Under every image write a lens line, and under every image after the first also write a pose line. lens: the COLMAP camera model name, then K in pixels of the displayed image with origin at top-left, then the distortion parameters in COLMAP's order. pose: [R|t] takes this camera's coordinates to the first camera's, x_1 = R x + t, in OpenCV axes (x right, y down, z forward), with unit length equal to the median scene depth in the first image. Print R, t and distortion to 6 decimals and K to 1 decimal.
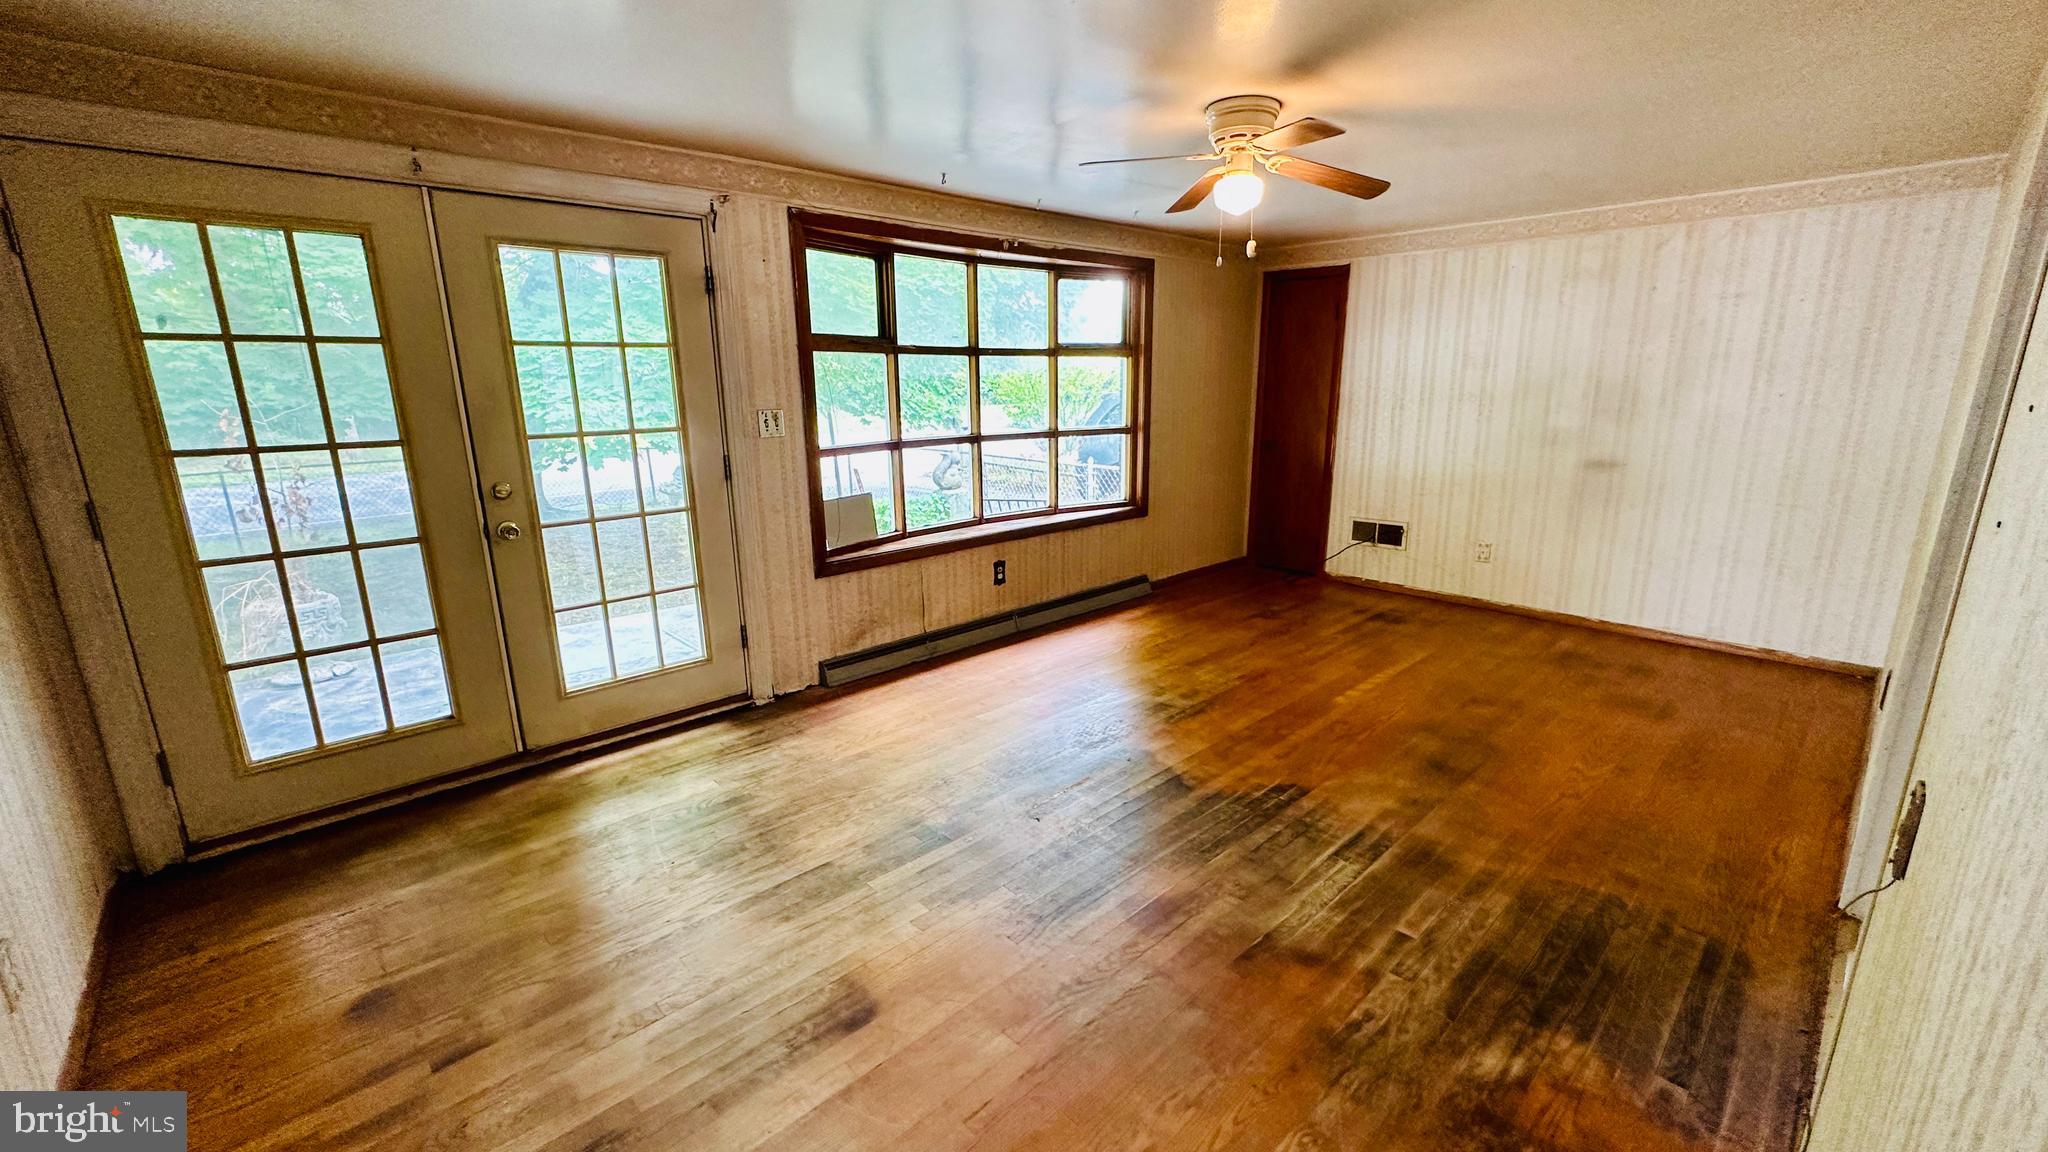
lens RADIAL K [[819.3, 0, 1027.1], [0, 819.3, 576.7], [0, 0, 1]] dist [-0.001070, 0.000142]
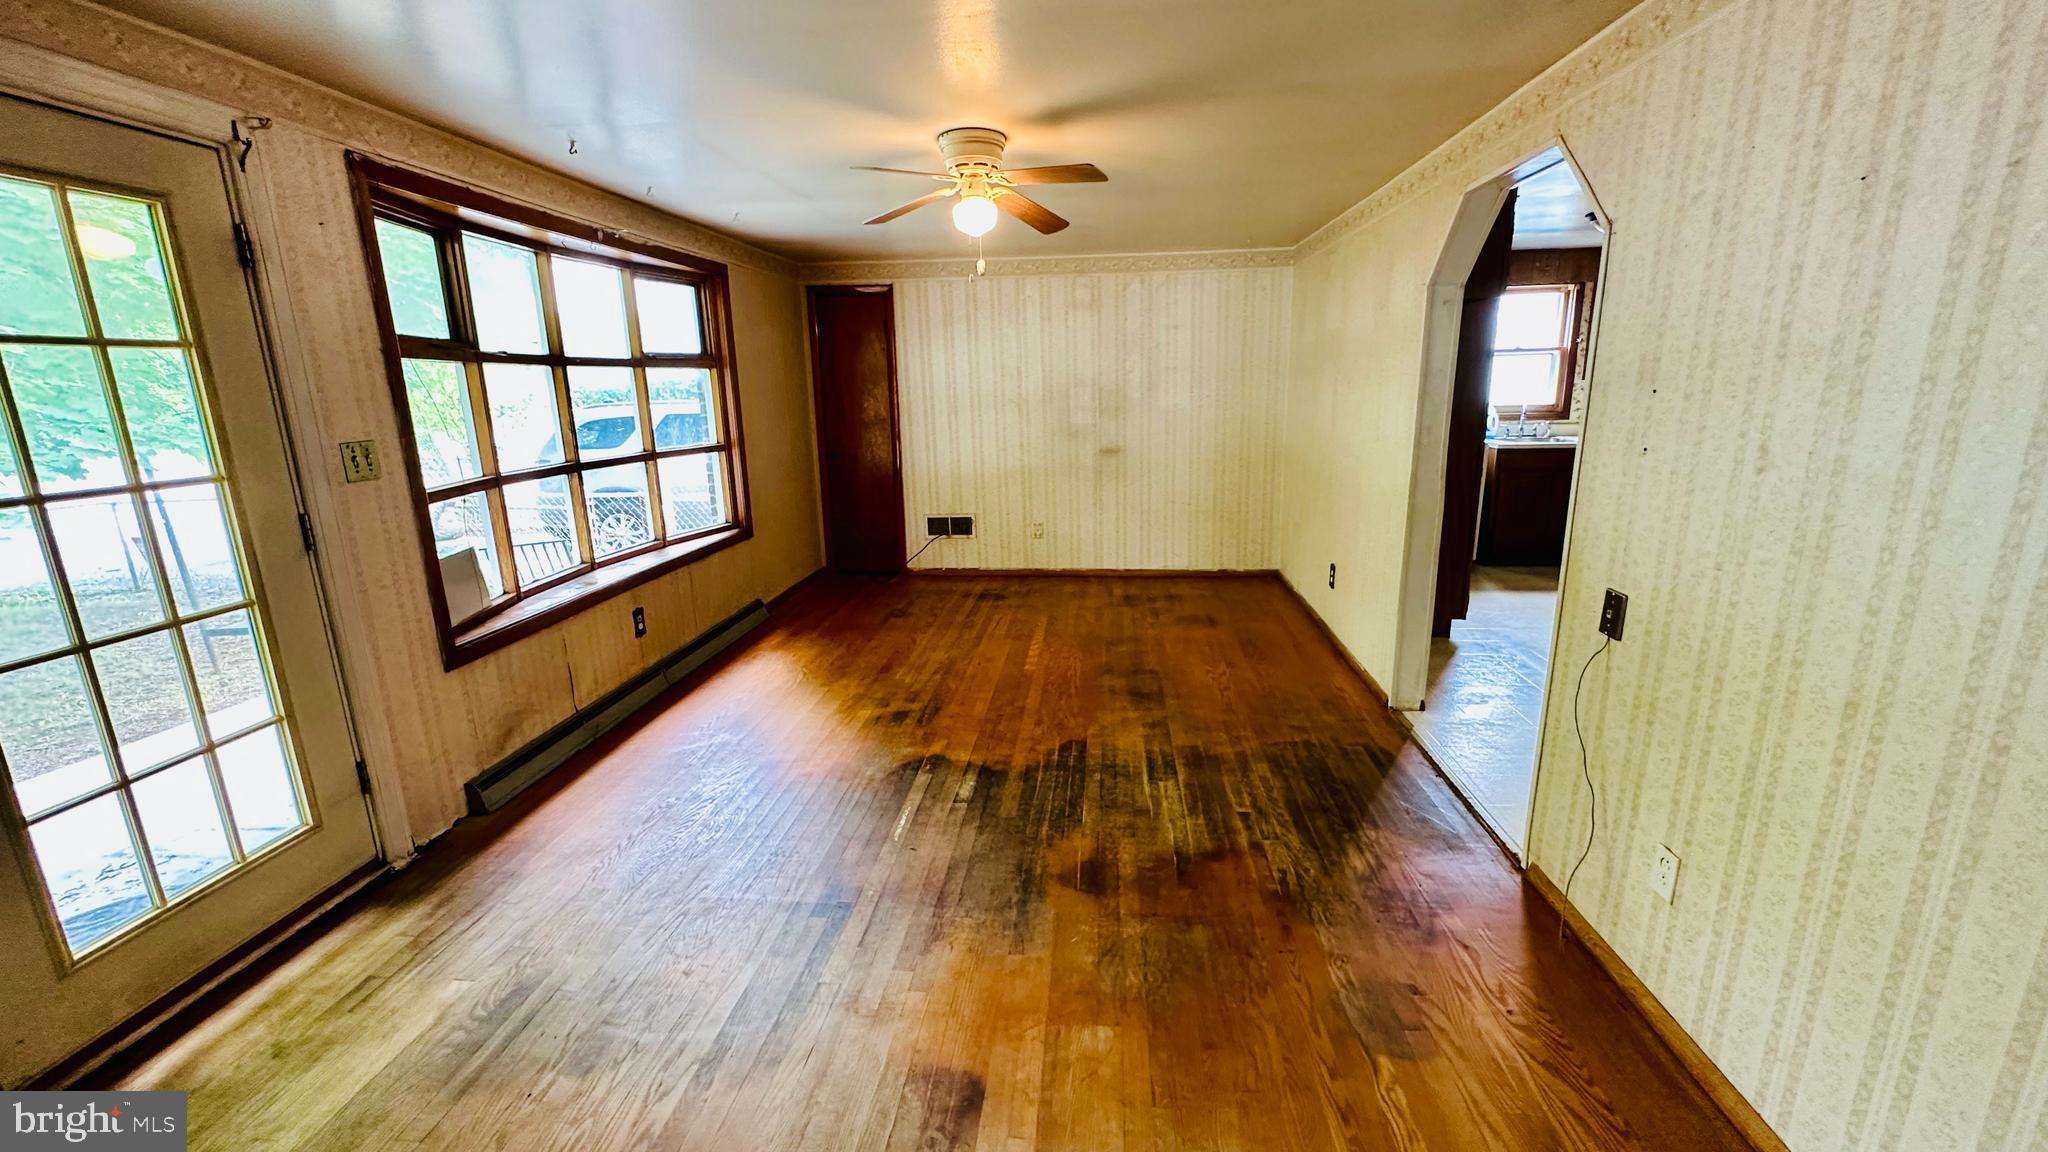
lens RADIAL K [[819.3, 0, 1027.1], [0, 819.3, 576.7], [0, 0, 1]] dist [-0.001070, 0.000142]
pose [[0.750886, -0.159072, 0.640989, -0.318927], [0.169447, 0.984474, 0.045815, -0.026260], [-0.638324, 0.074212, 0.766182, 0.112673]]
